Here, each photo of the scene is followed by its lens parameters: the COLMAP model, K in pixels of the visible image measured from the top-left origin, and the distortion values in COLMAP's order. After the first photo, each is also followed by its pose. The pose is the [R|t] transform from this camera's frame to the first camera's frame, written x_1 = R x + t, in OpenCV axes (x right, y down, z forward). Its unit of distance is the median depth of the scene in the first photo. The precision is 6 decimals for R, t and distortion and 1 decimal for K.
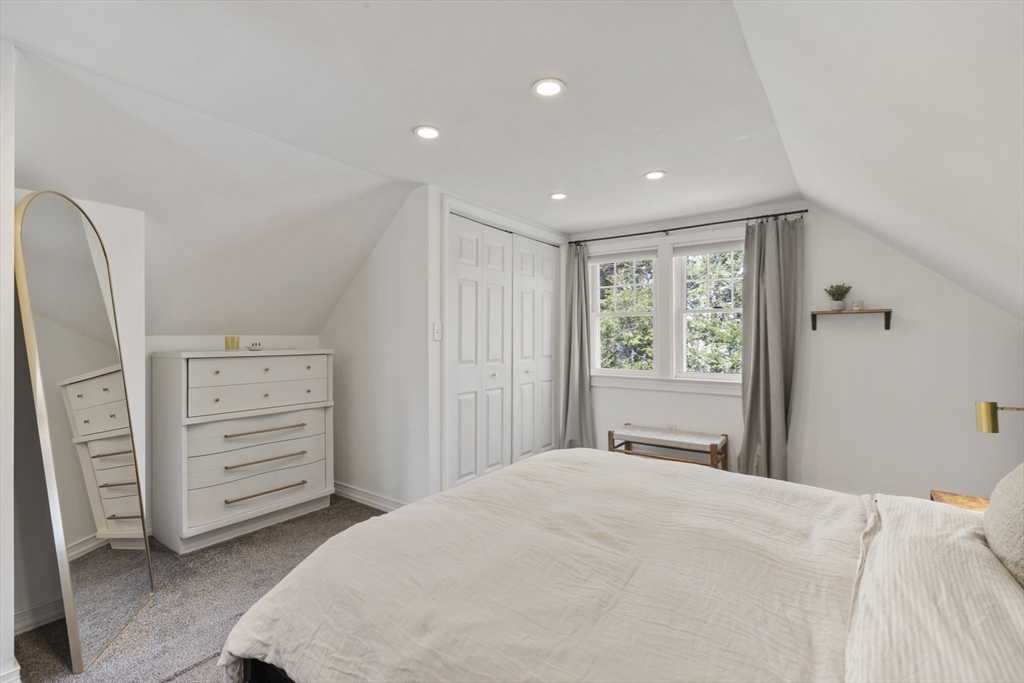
lens RADIAL K [[459.7, 0, 510.6], [0, 459.7, 340.6], [0, 0, 1]] dist [-0.000644, -0.000060]
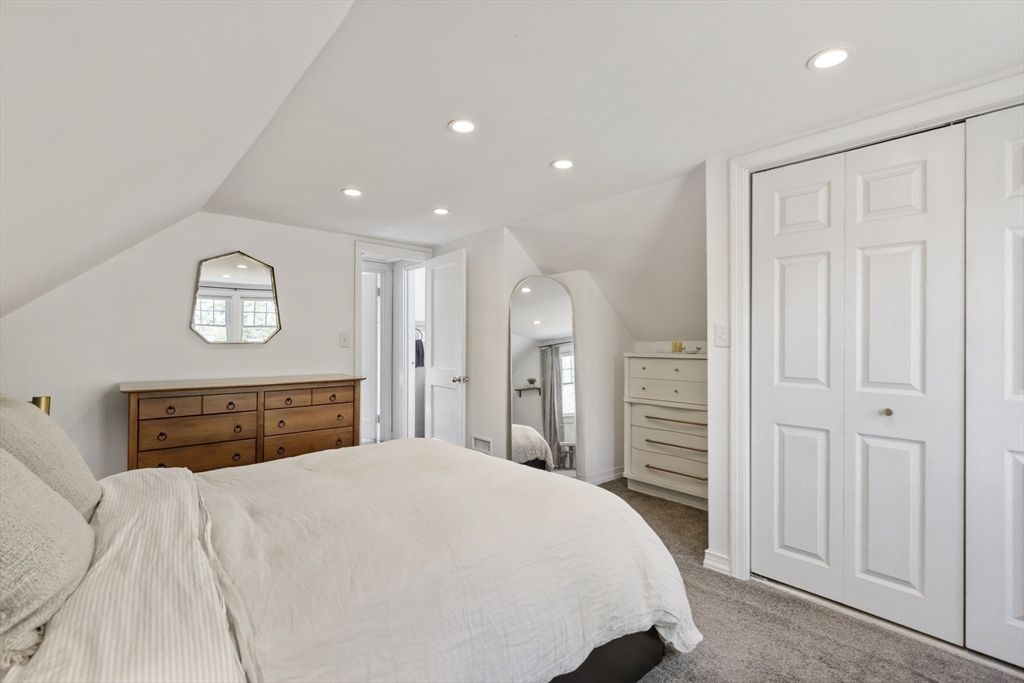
lens RADIAL K [[459.7, 0, 510.6], [0, 459.7, 340.6], [0, 0, 1]] dist [-0.000644, -0.000060]
pose [[-0.209485, -0.002855, -0.977808, 0.732970], [-0.010163, 0.999948, -0.000742, -0.007535], [0.977759, 0.009782, -0.209503, 0.837545]]
